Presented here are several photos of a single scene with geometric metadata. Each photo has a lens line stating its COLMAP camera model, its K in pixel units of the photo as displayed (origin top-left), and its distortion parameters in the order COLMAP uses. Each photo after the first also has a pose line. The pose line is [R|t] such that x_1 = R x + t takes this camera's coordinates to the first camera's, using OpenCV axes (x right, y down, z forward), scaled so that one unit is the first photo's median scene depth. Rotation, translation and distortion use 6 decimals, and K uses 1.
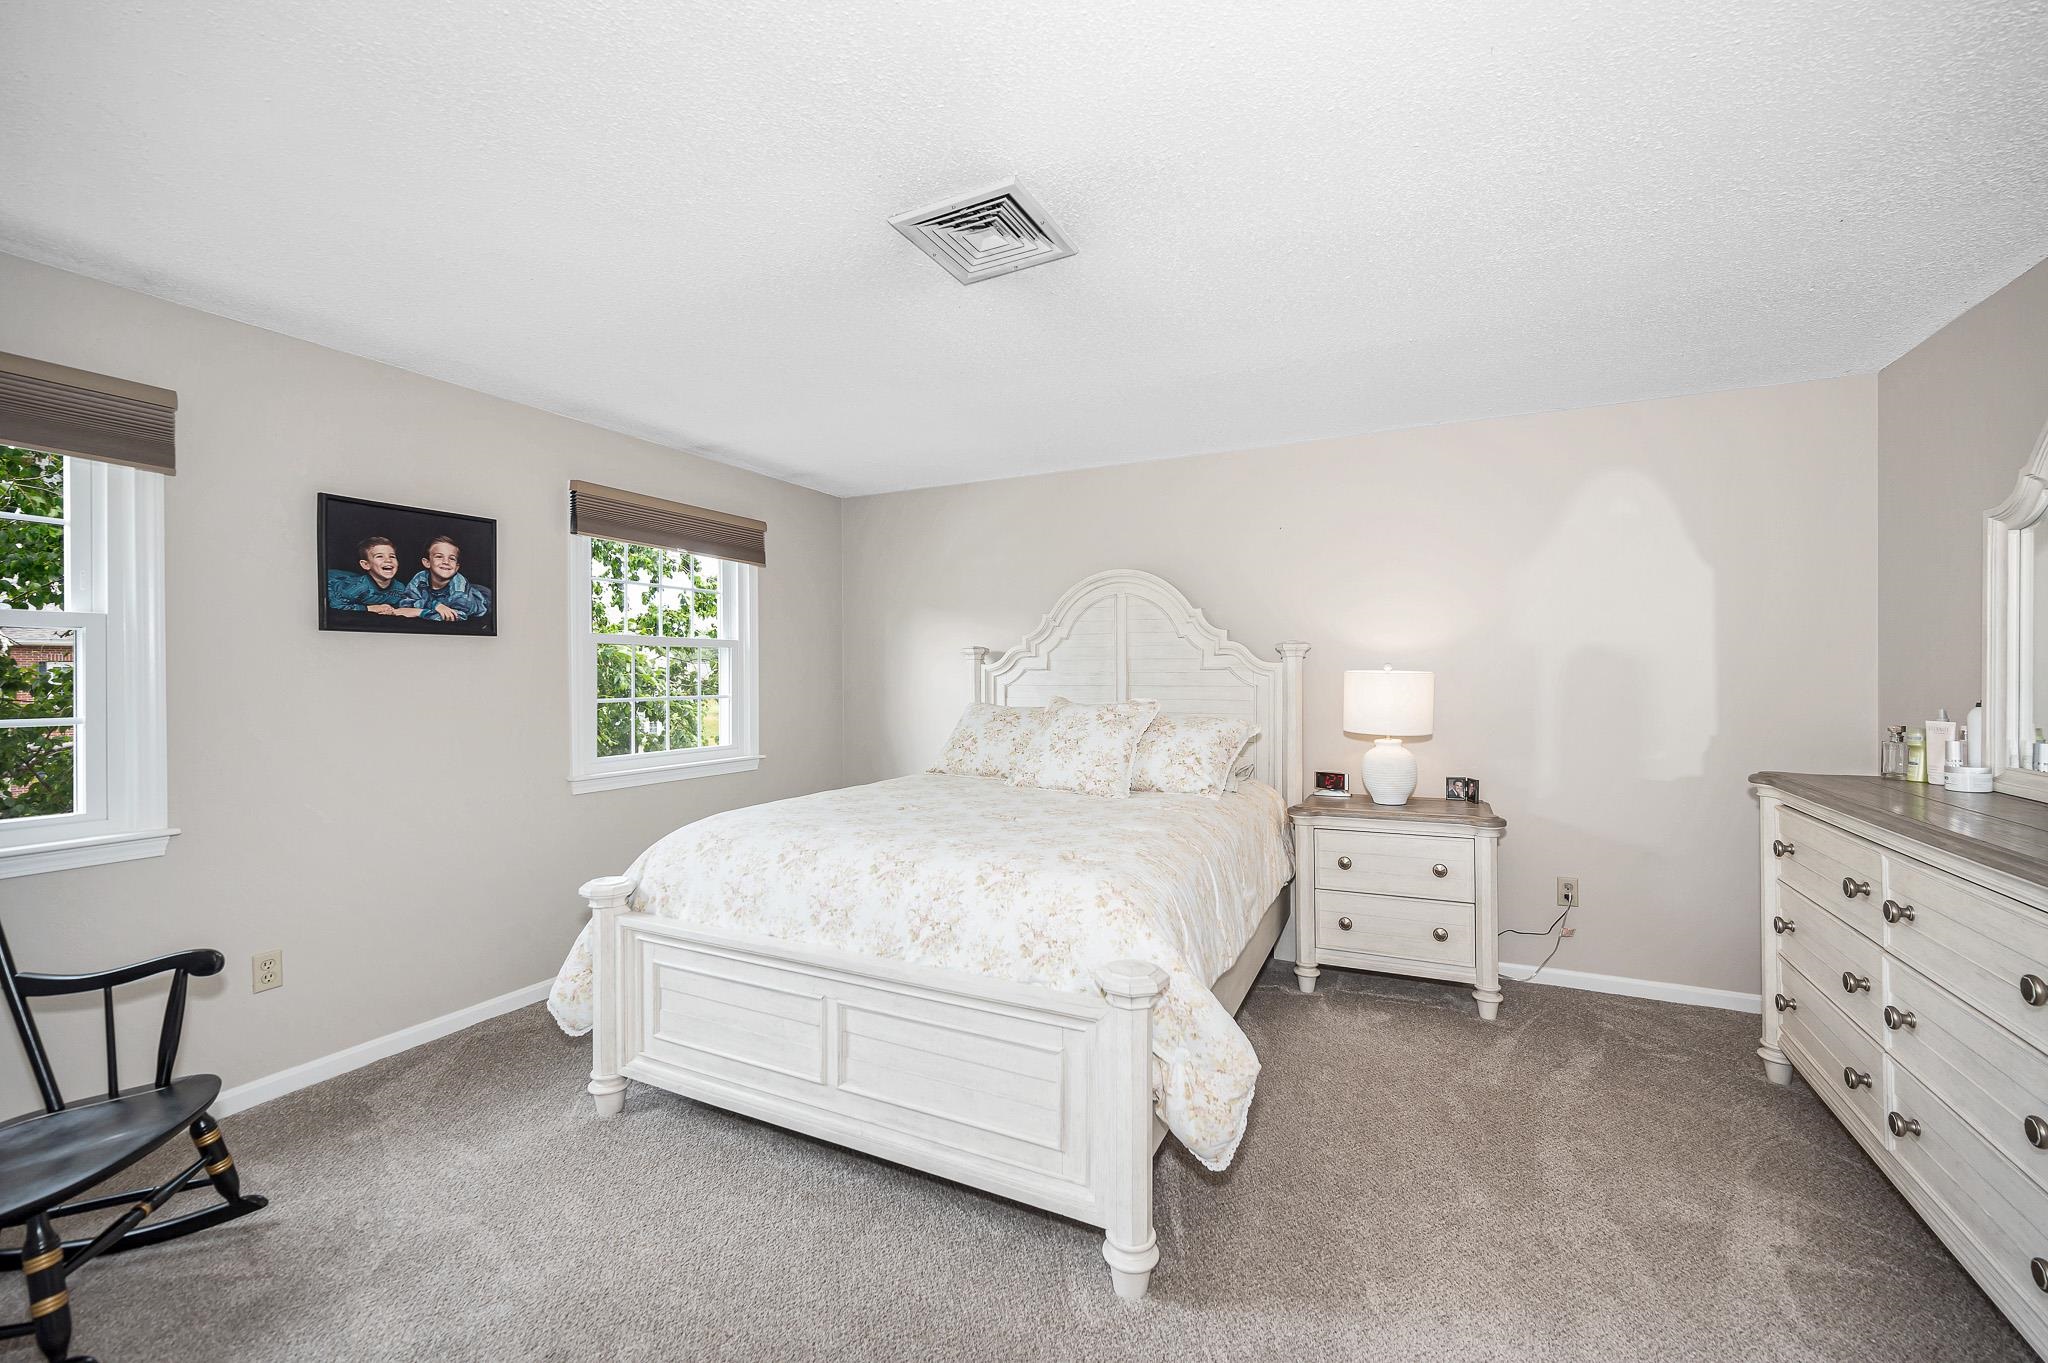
lens RADIAL K [[846.0, 0, 1020.3], [0, 846.0, 677.7], [0, 0, 1]] dist [0.002826, -0.000796]
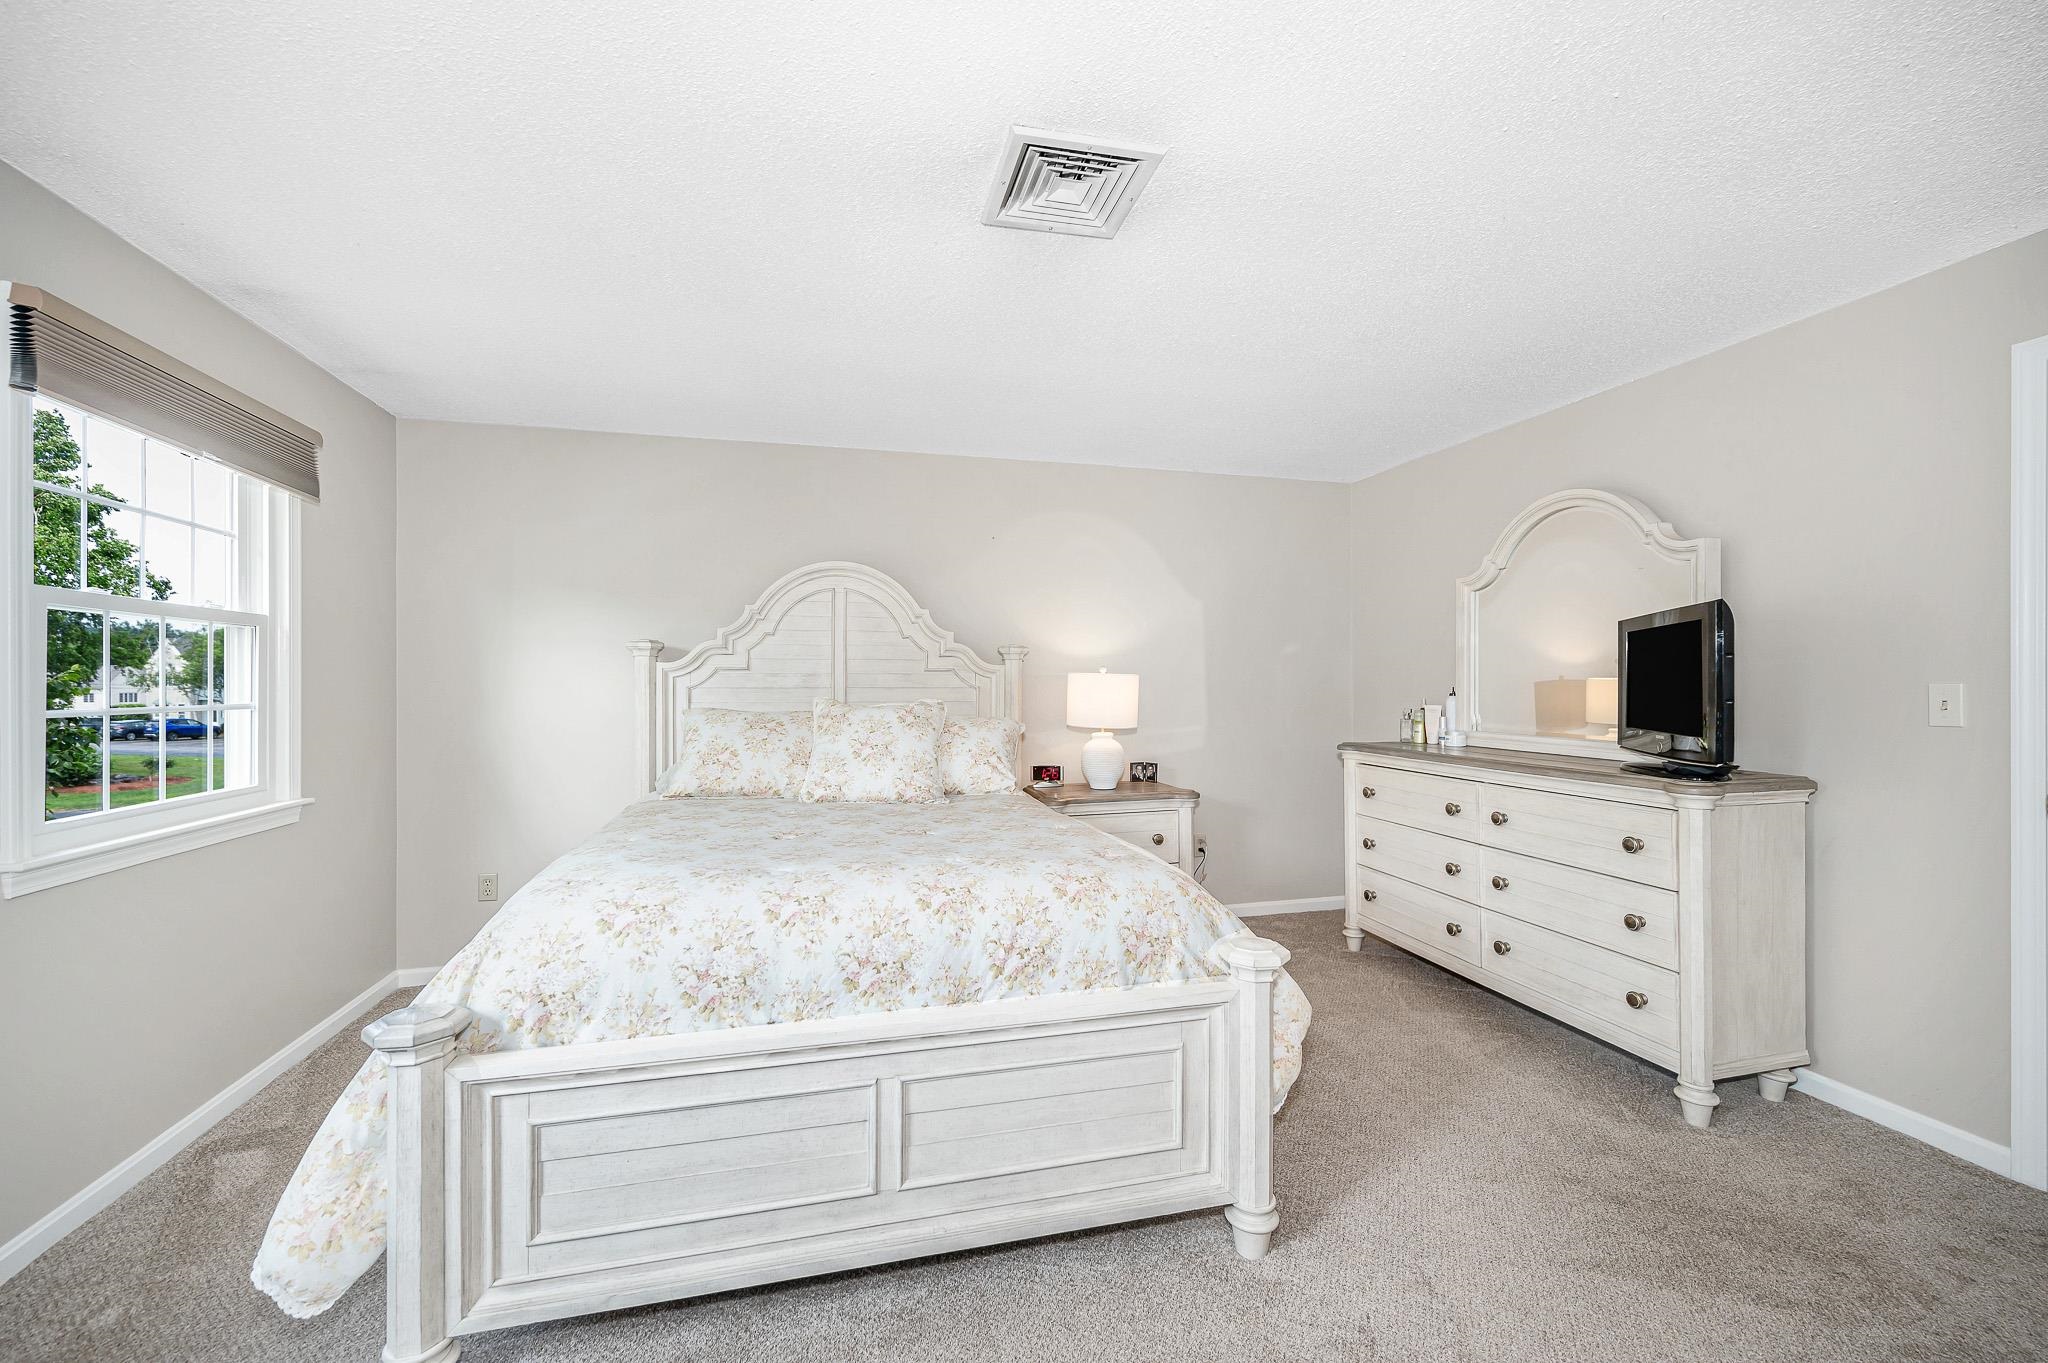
lens RADIAL K [[846.0, 0, 1034.1], [0, 846.0, 684.0], [0, 0, 1]] dist [0.002826, -0.000796]
pose [[0.746083, 0.001885, 0.665850, -0.511757], [0.002006, 0.999985, -0.005079, 0.015796], [-0.665850, 0.005125, 0.746068, 0.259578]]
